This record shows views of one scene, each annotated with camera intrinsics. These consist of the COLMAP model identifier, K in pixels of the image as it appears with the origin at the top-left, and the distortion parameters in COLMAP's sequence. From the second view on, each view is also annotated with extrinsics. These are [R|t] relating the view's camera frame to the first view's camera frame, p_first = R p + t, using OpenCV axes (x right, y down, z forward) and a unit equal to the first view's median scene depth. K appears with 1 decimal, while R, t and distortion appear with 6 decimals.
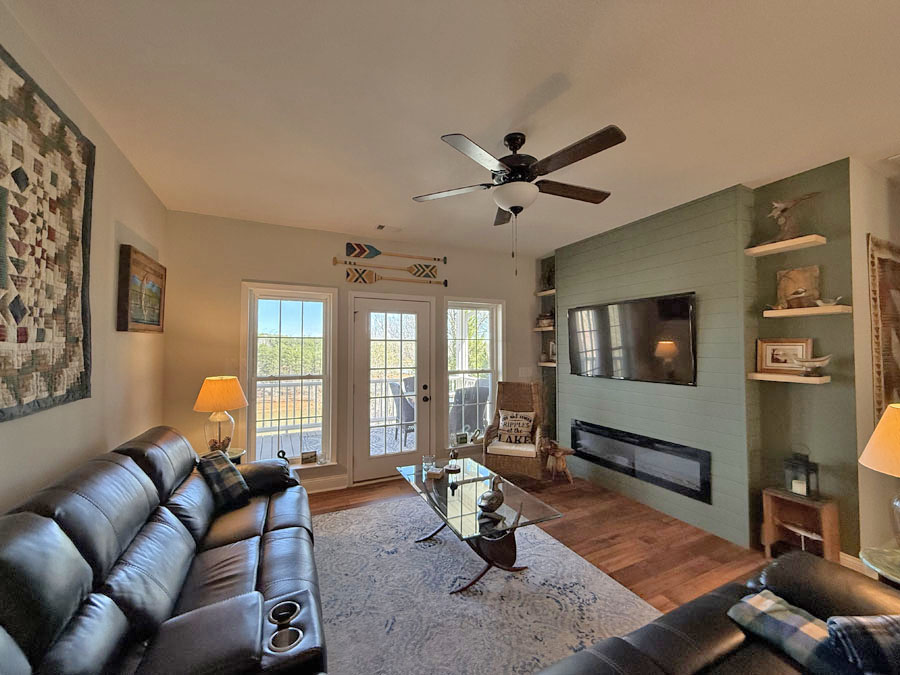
lens RADIAL K [[358.3, 0, 447.7], [0, 358.3, 337.4], [0, 0, 1]] dist [0.002130, 0.000173]
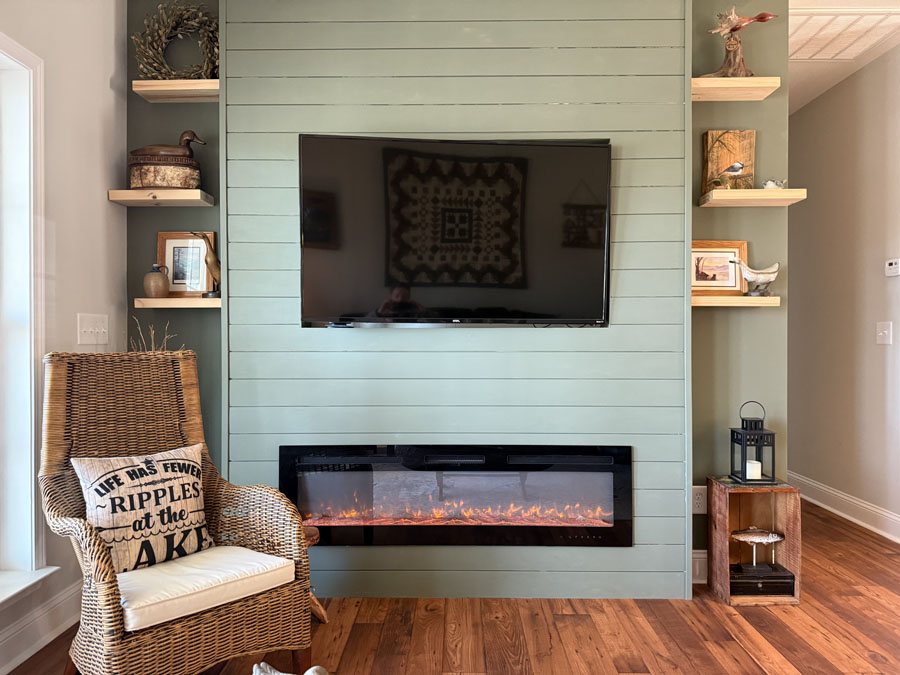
lens RADIAL K [[645.5, 0, 450.0], [0, 645.5, 337.5], [0, 0, 1]] dist [0.000403, -0.000041]
pose [[0.442063, -0.001282, 0.896983, -0.230690], [-0.025578, 0.999574, 0.014034, 0.144697], [-0.896619, -0.029146, 0.441842, 0.791991]]
